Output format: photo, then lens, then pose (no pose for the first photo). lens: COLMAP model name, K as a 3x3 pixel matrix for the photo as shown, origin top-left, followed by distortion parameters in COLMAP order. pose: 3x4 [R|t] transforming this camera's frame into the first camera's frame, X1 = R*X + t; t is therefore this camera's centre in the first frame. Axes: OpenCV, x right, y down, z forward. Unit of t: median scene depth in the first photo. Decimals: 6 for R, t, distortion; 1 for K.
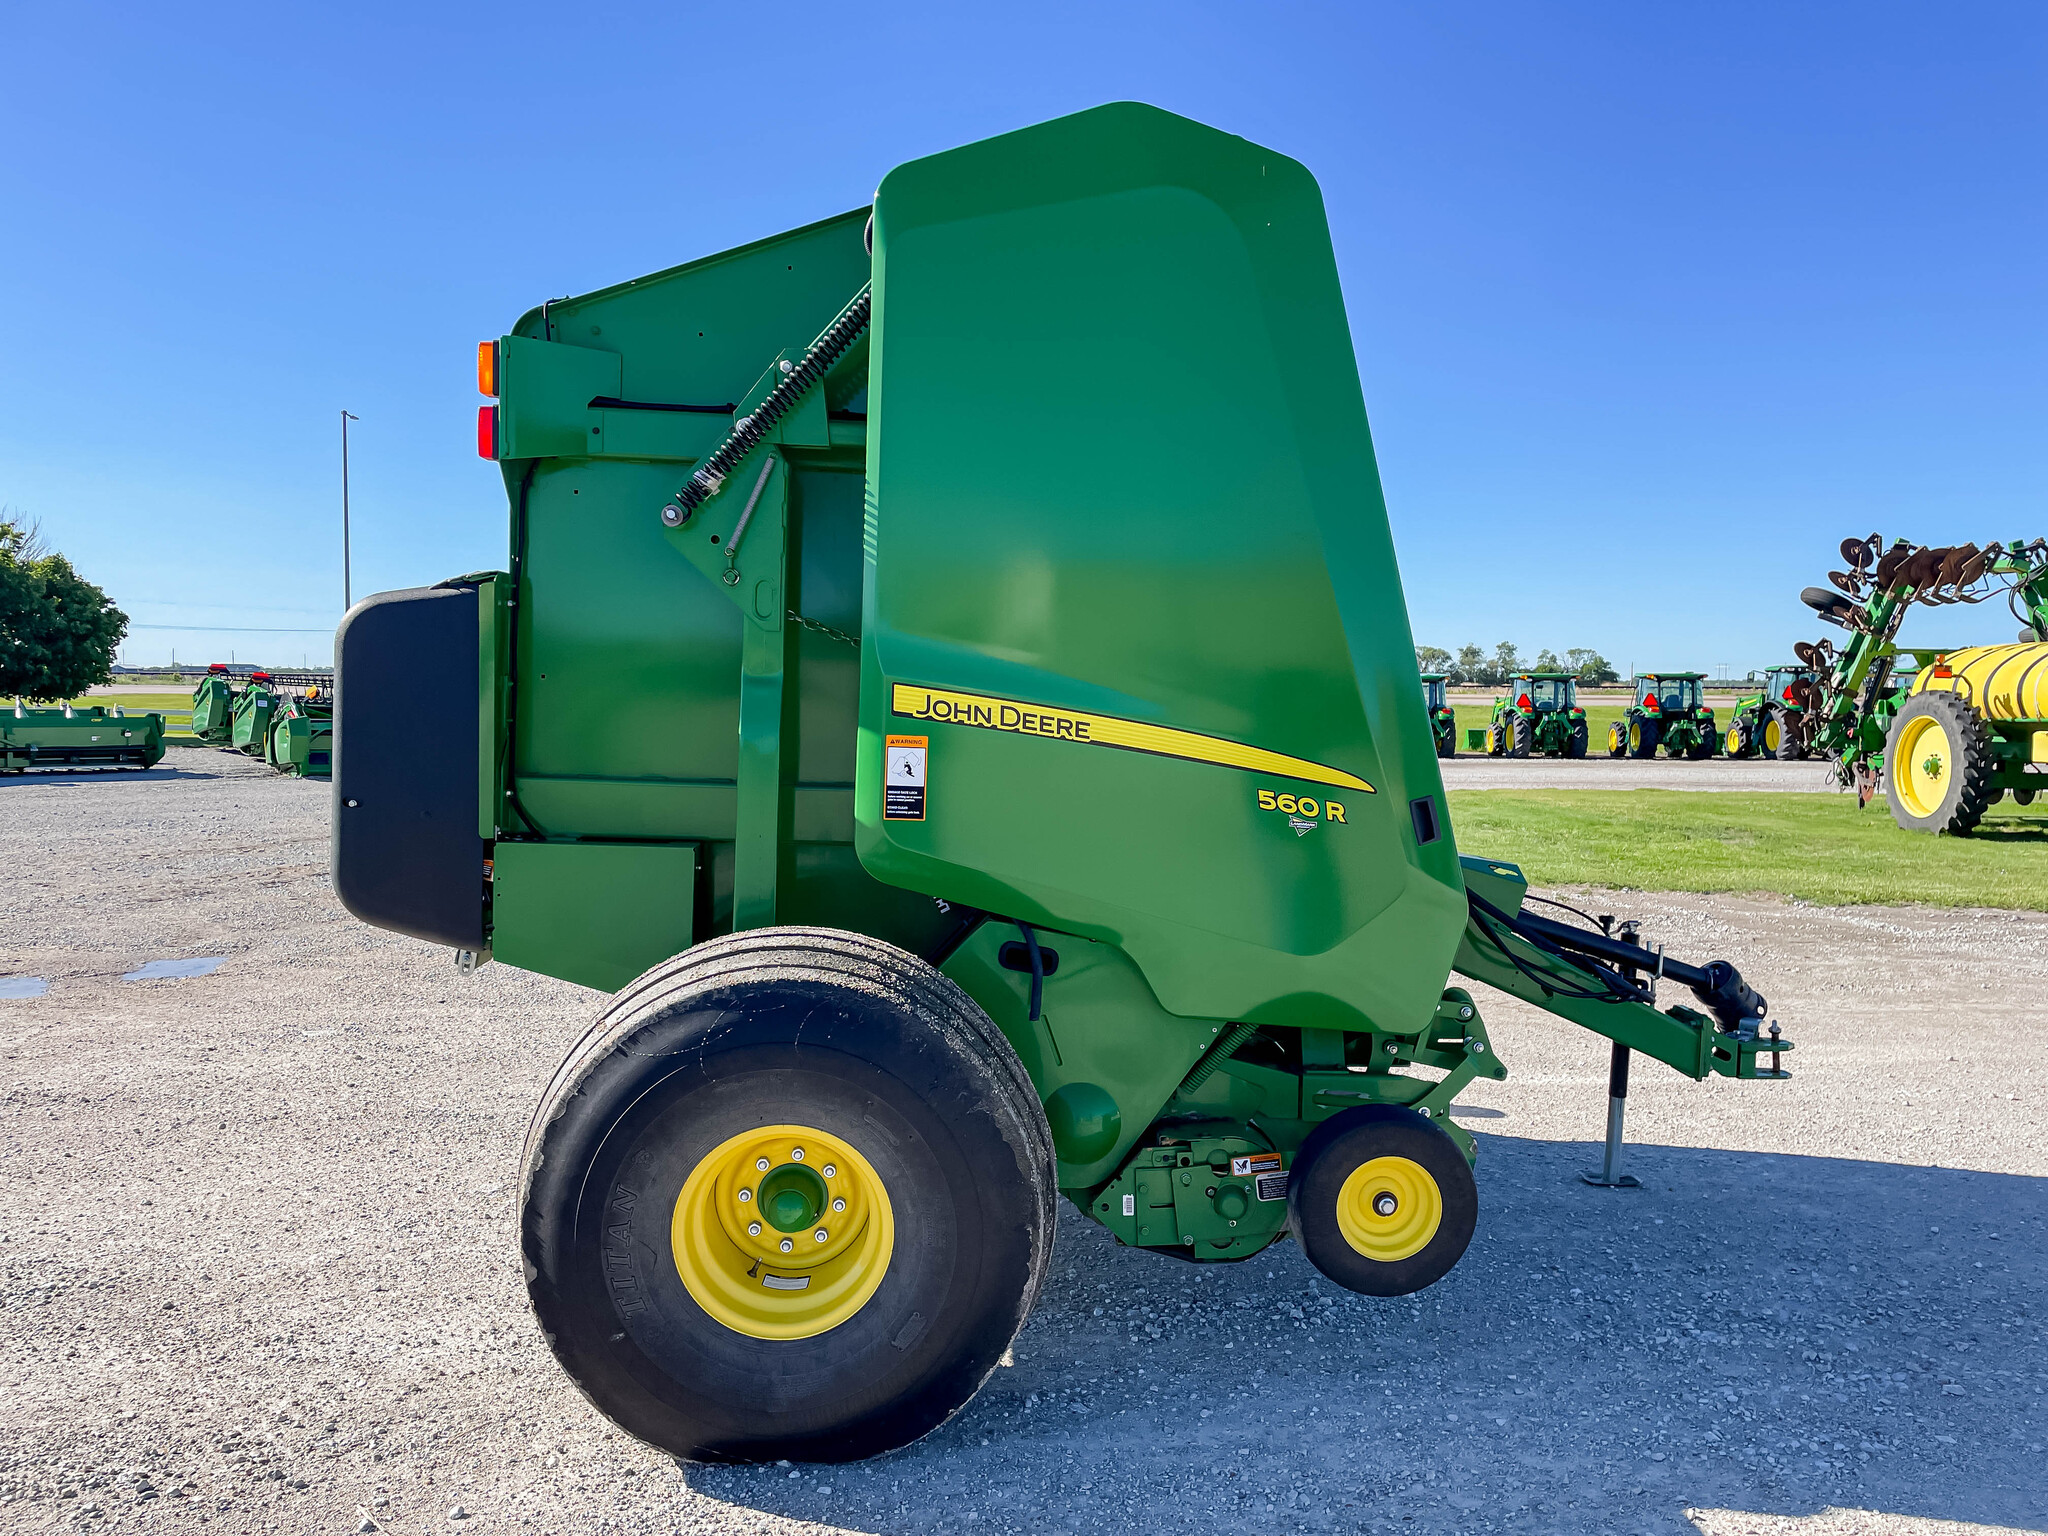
lens RADIAL K [[1527.9, 0, 1036.3], [0, 1527.9, 769.1], [0, 0, 1]] dist [0.105094, -0.135725]
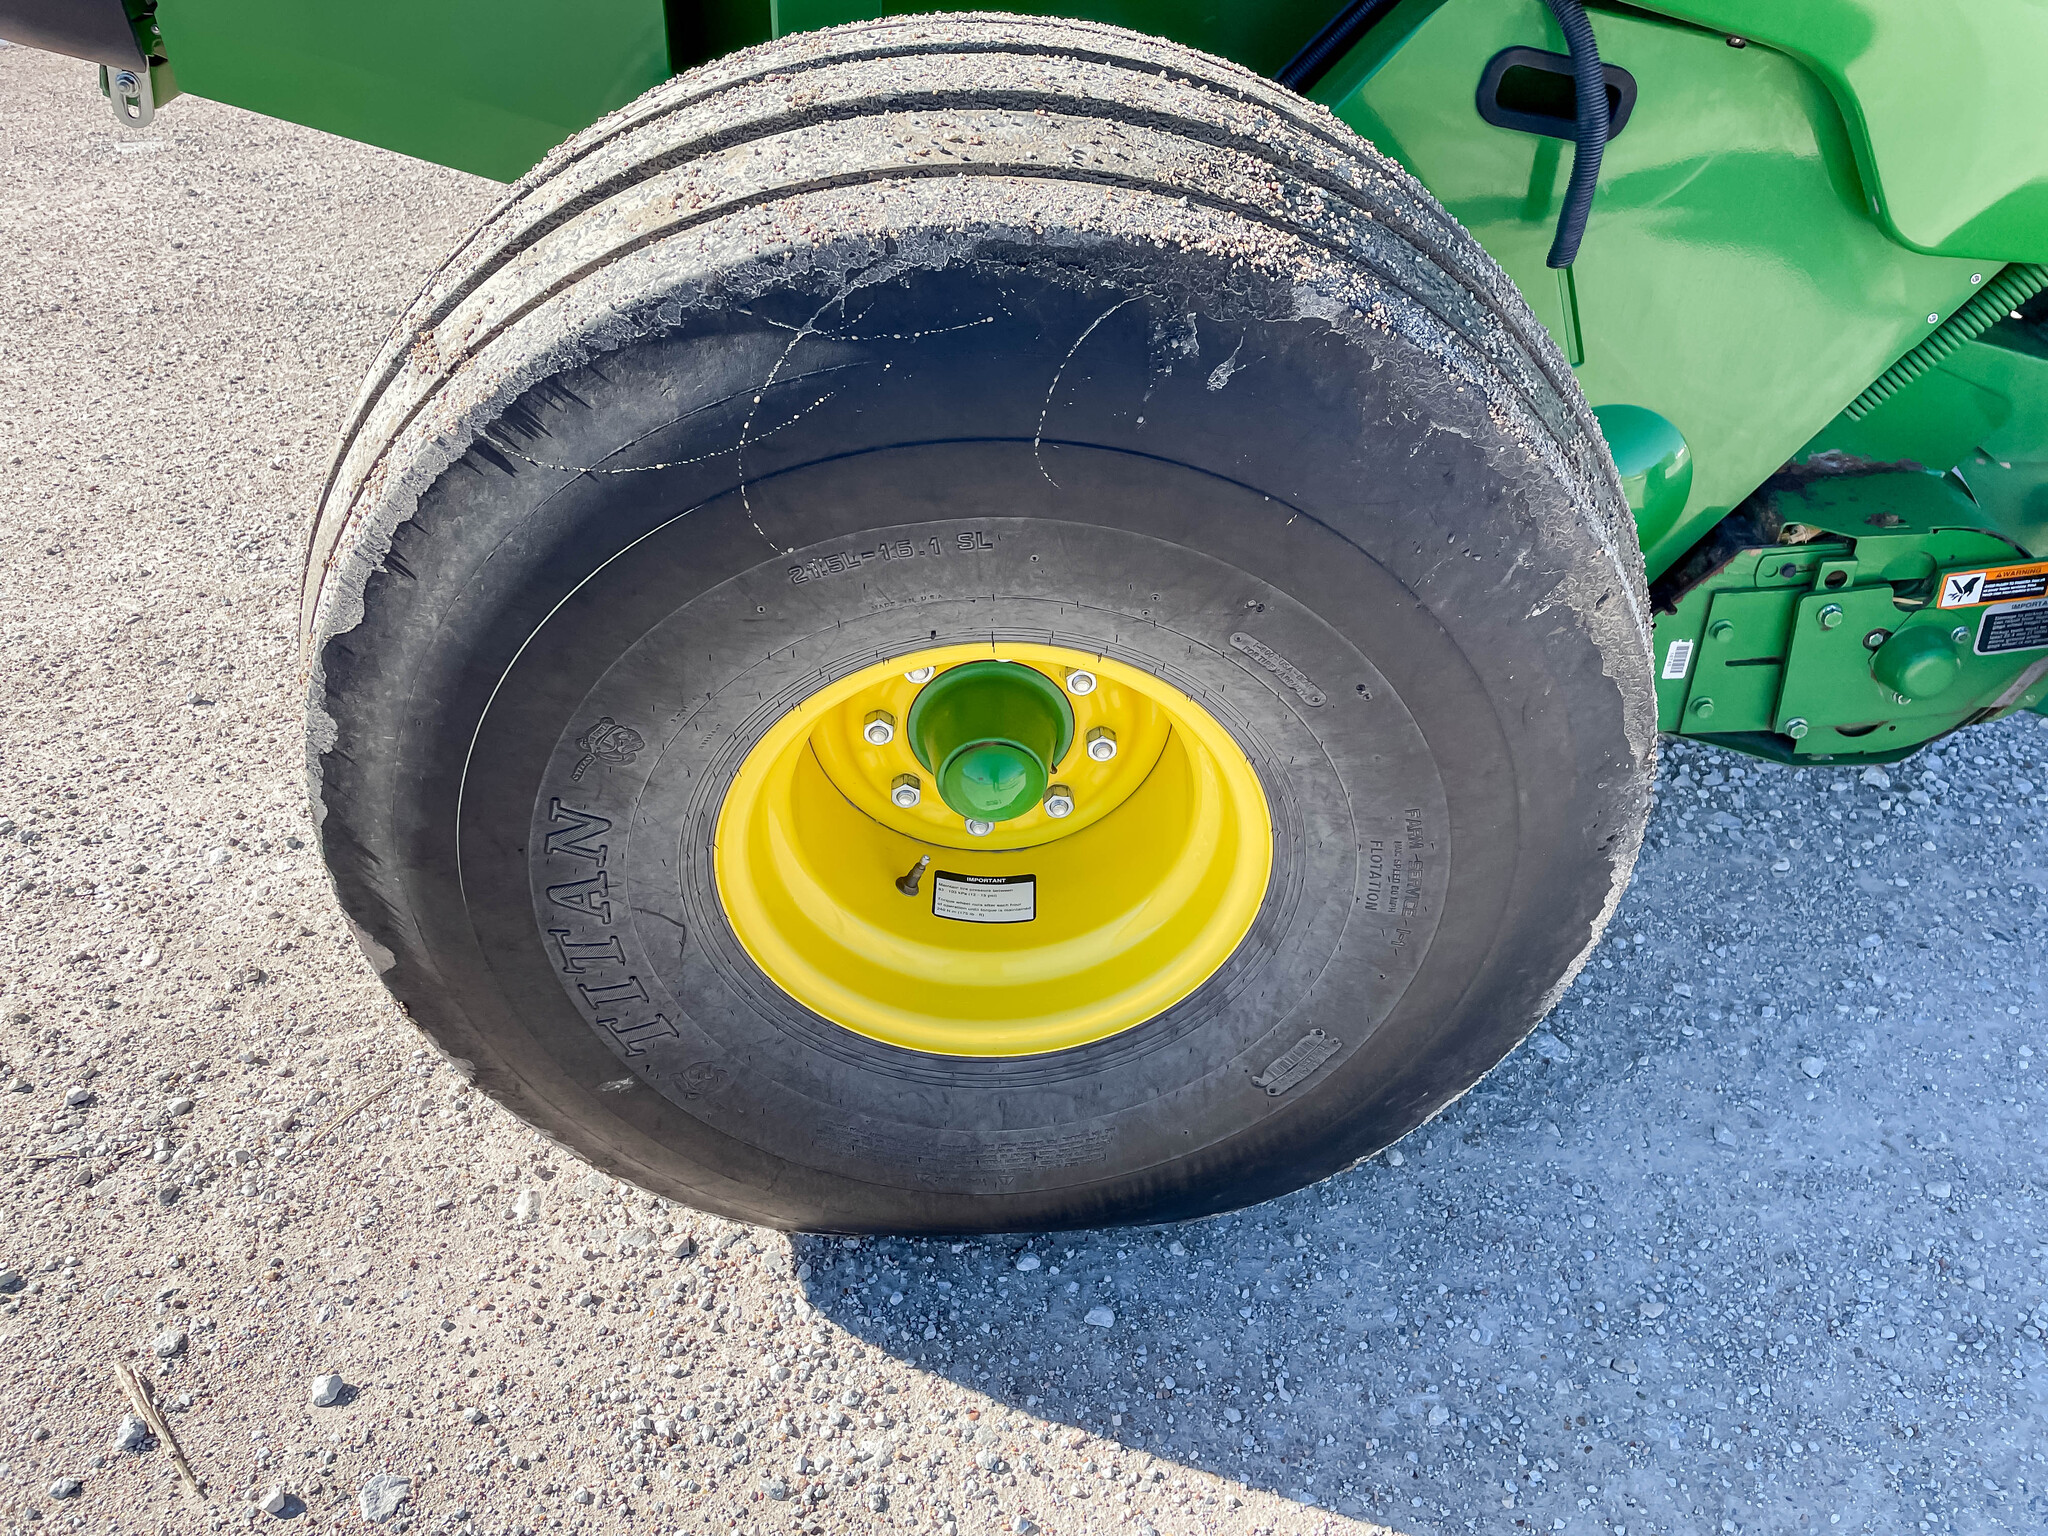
lens RADIAL K [[1591.1, 0, 1044.0], [0, 1591.1, 759.2], [0, 0, 1]] dist [0.089939, -0.120894]
pose [[0.999887, 0.004582, -0.014346, -0.144825], [0.003753, 0.846719, 0.532027, 0.057798], [0.014584, -0.532021, 0.846606, 0.664638]]
